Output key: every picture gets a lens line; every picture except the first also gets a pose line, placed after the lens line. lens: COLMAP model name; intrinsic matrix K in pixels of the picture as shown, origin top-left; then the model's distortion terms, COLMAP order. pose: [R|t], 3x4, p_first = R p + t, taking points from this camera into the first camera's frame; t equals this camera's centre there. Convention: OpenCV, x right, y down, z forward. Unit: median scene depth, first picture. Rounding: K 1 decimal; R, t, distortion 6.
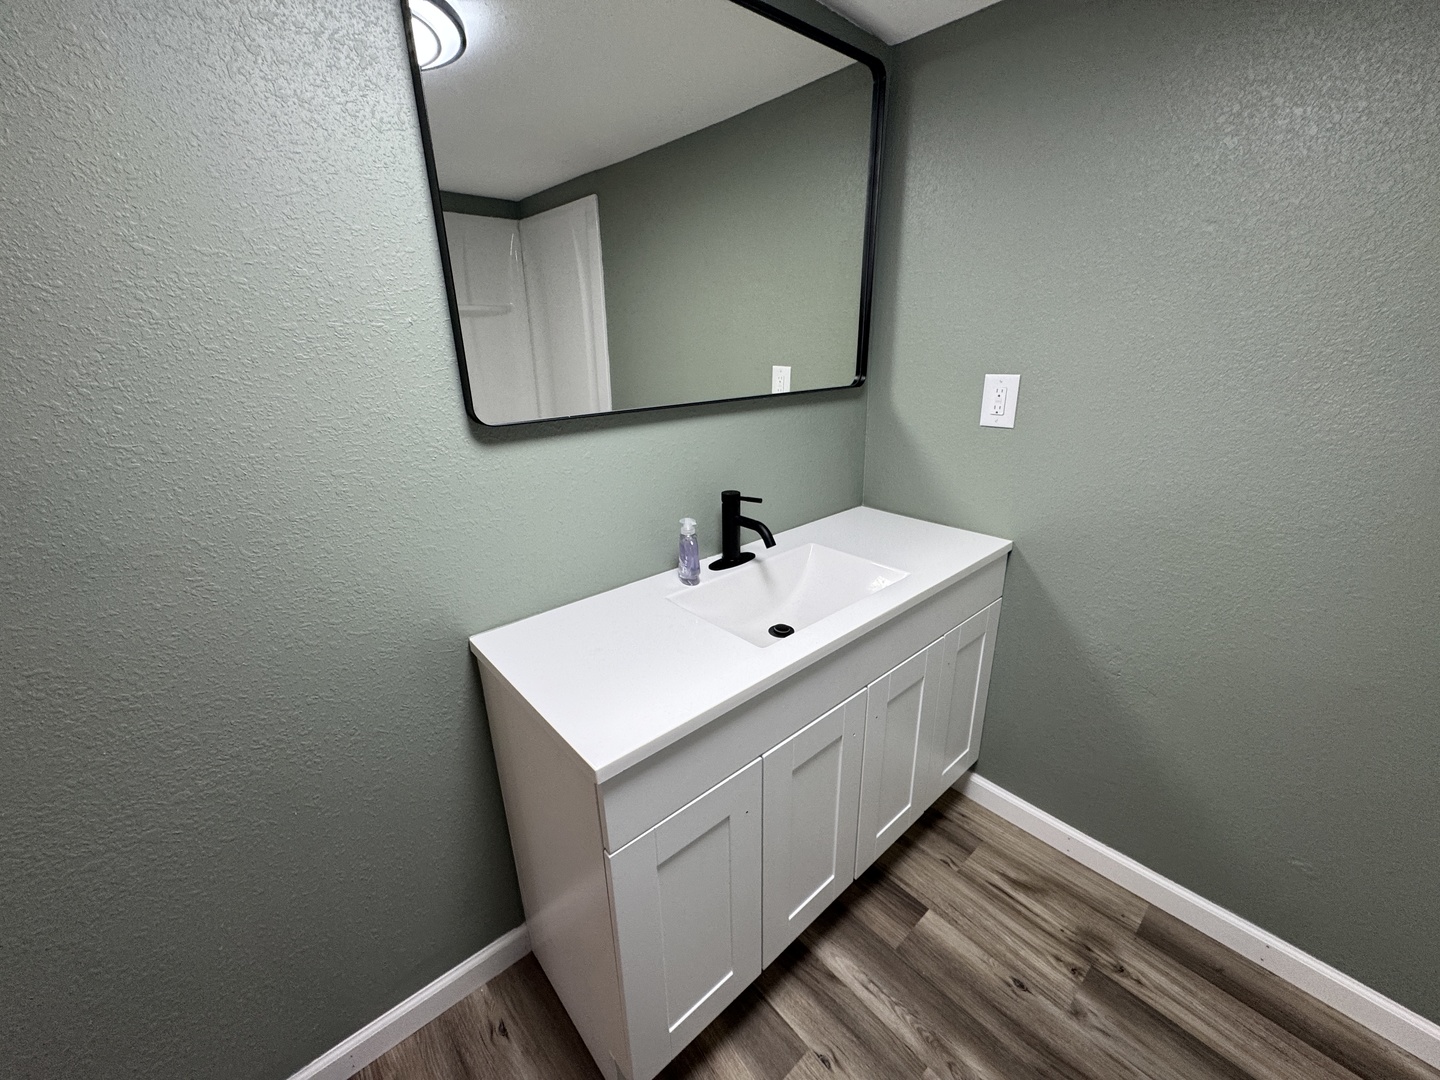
lens RADIAL K [[579.3, 0, 714.7], [0, 579.3, 527.9], [0, 0, 1]] dist [-0.002706, -0.000431]
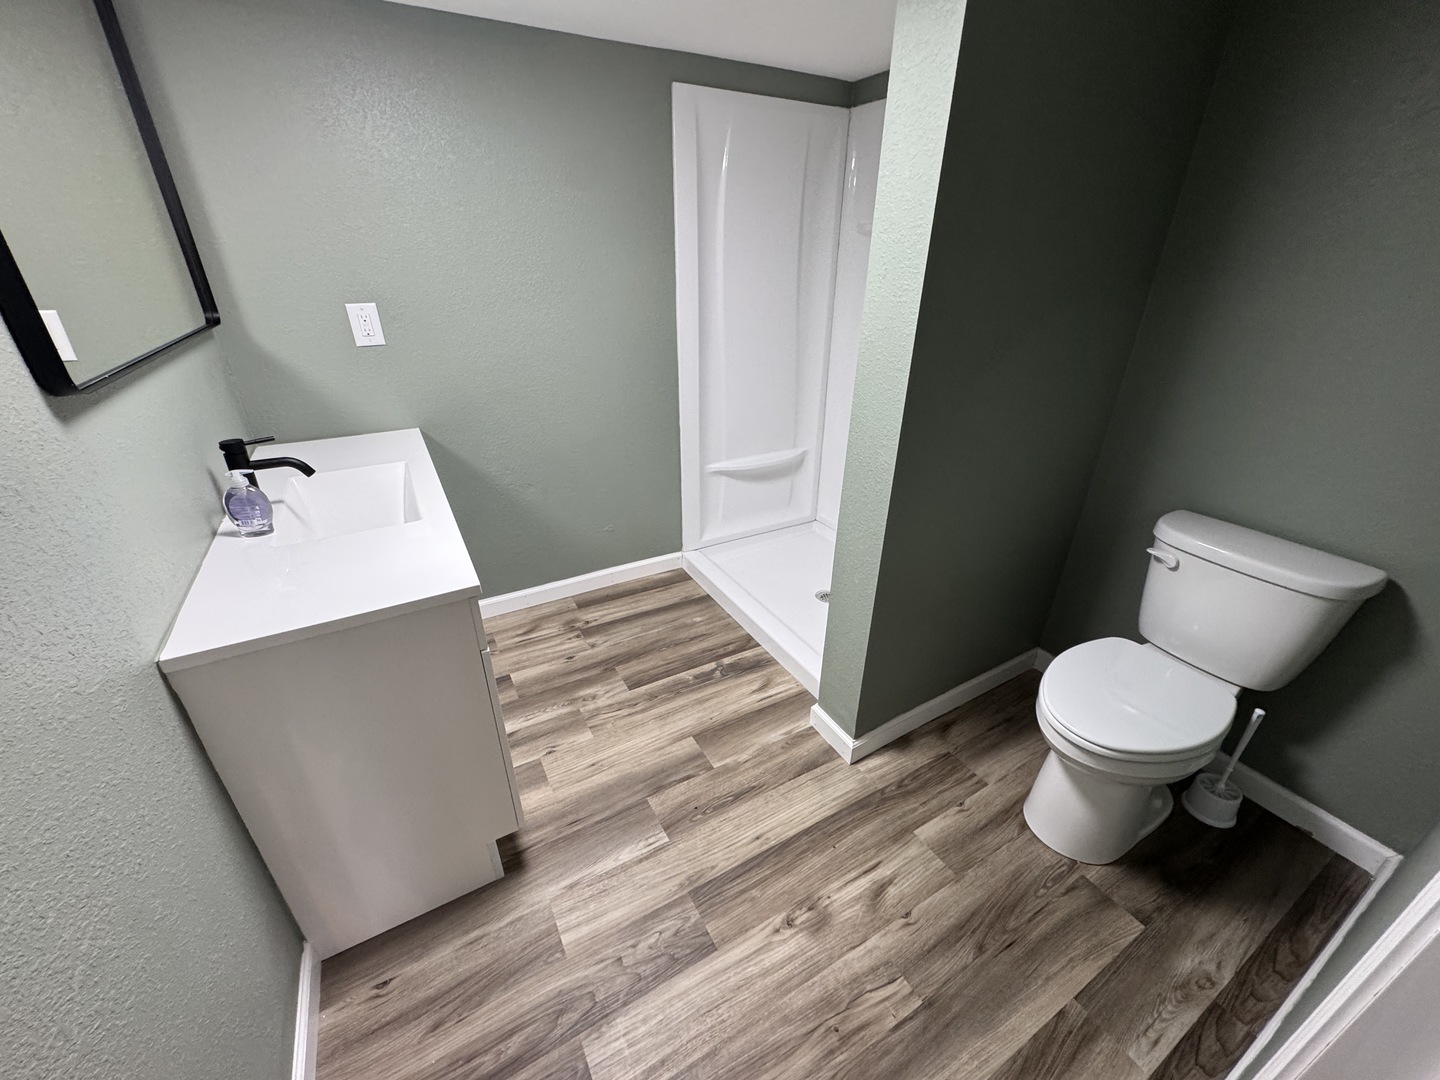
lens RADIAL K [[579.3, 0, 714.4], [0, 579.3, 537.6], [0, 0, 1]] dist [-0.002706, -0.000431]
pose [[0.196973, -0.411179, 0.890019, -0.772762], [0.304660, 0.888531, 0.343067, -0.004720], [-0.931871, 0.203578, 0.300287, -0.011959]]
